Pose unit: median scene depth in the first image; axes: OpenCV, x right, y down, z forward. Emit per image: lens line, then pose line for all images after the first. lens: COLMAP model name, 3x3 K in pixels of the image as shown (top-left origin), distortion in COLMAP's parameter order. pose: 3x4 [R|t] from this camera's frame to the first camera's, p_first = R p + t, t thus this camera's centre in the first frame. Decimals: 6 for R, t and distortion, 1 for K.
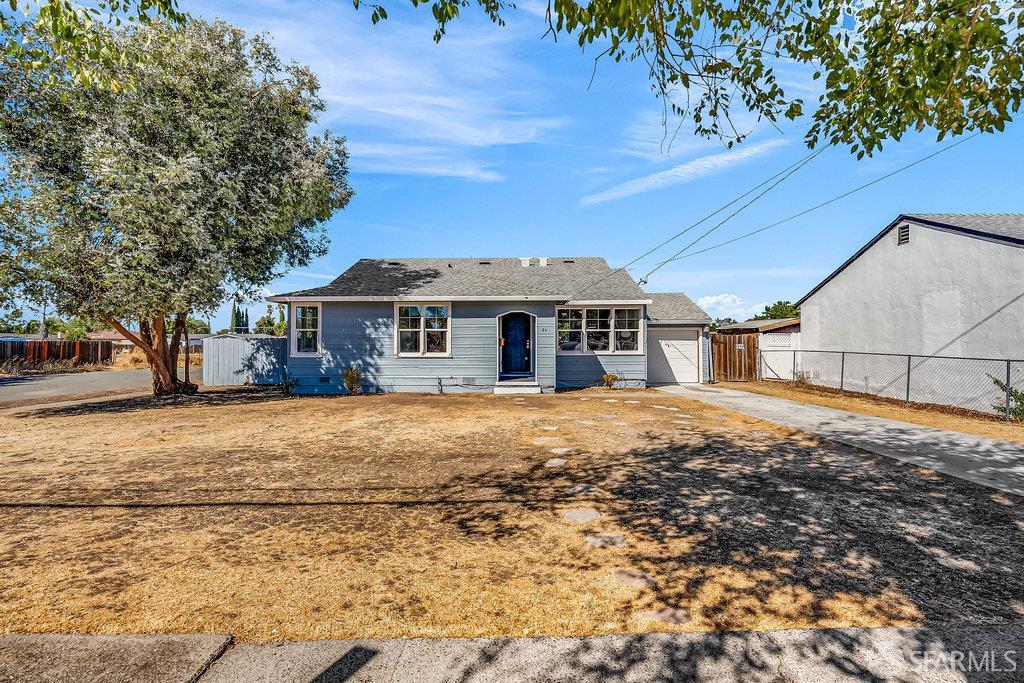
lens RADIAL K [[473.2, 0, 510.2], [0, 473.2, 337.7], [0, 0, 1]] dist [-0.005624, 0.000648]
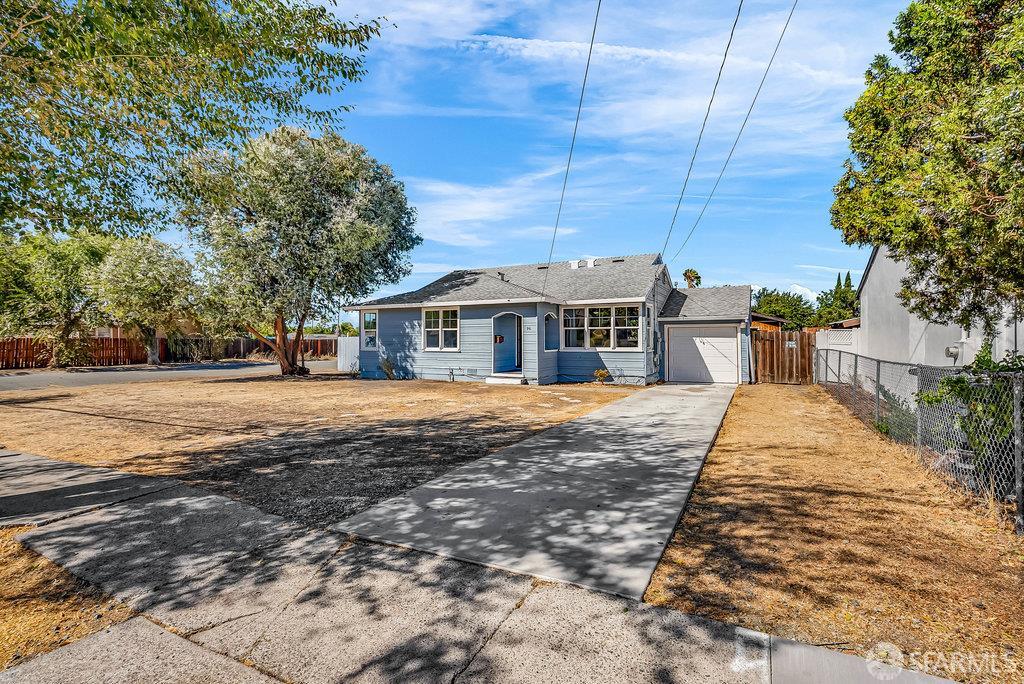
lens RADIAL K [[473.2, 0, 510.2], [0, 473.2, 338.2], [0, 0, 1]] dist [-0.005624, 0.000648]
pose [[0.895721, -0.000572, -0.444615, 0.525954], [0.003310, 0.999980, 0.005381, 0.000542], [0.444603, -0.006291, 0.895705, -0.032456]]
